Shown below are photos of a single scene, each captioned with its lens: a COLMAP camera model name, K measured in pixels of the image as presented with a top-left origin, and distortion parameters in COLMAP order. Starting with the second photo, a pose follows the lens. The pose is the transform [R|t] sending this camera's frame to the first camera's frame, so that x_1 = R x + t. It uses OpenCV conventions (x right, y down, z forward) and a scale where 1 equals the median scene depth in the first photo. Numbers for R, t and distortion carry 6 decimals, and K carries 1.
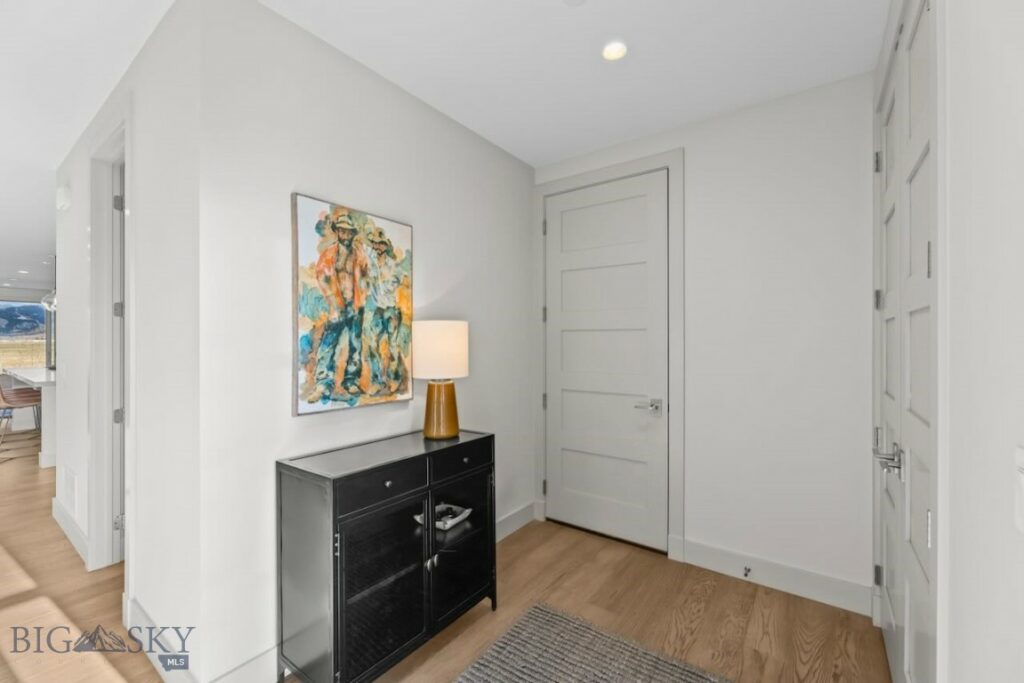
lens RADIAL K [[423.3, 0, 512.0], [0, 423.3, 341.5], [0, 0, 1]] dist [0.000959, 0.000743]
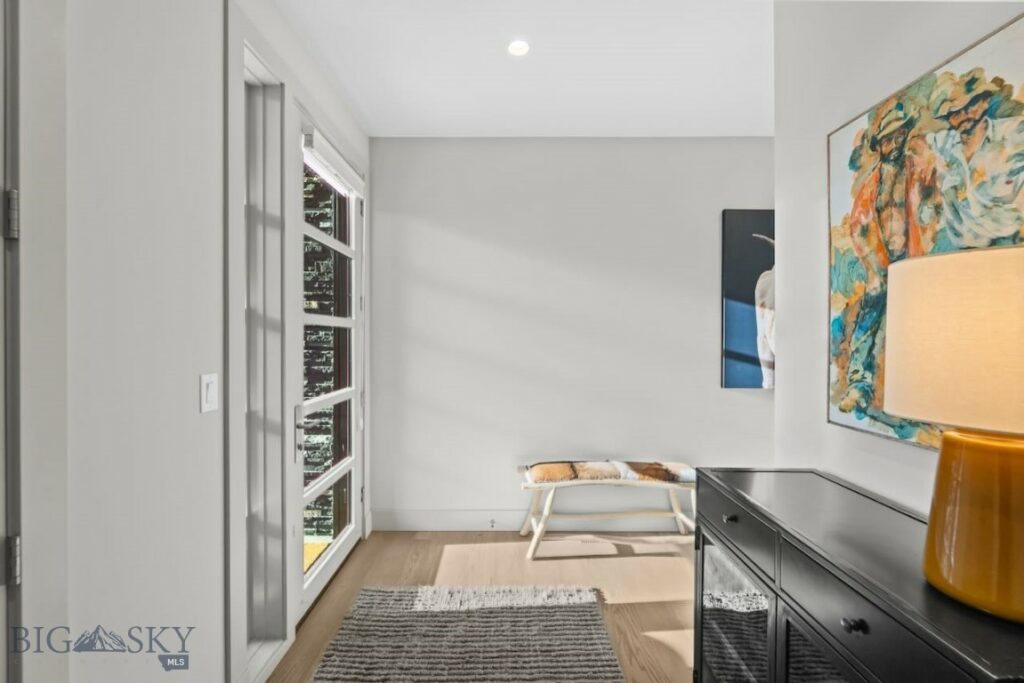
lens RADIAL K [[423.3, 0, 512.0], [0, 423.3, 341.5], [0, 0, 1]] dist [0.000959, 0.000743]
pose [[-0.795943, 0.005426, -0.605347, 0.391470], [-0.001835, 0.999934, 0.011376, 0.018161], [0.605369, 0.010166, -0.795880, 1.177407]]
